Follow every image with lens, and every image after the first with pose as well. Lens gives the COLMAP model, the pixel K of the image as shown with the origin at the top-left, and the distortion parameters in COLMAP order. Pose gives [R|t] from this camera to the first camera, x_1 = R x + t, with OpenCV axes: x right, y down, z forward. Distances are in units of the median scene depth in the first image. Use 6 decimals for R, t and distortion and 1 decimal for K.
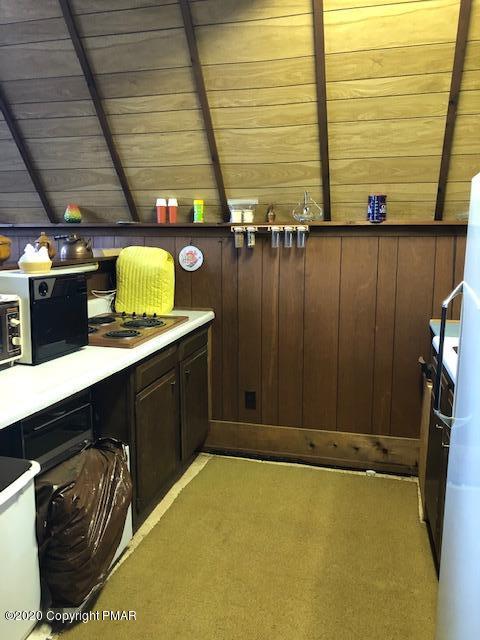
lens RADIAL K [[520.1, 0, 236.2], [0, 520.1, 316.5], [0, 0, 1]] dist [0.009424, -0.039487]
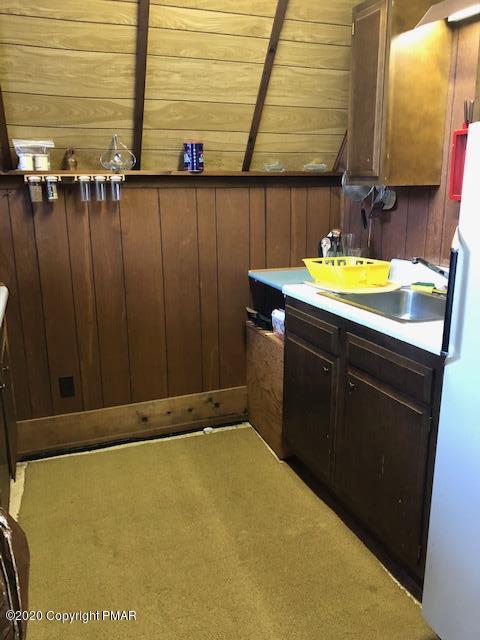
lens RADIAL K [[520.1, 0, 236.2], [0, 520.1, 316.5], [0, 0, 1]] dist [0.009424, -0.039487]
pose [[0.803425, -0.145379, 0.577384, -0.246643], [0.095354, 0.988633, 0.116242, -0.024850], [-0.587721, -0.038336, 0.808155, 0.180383]]
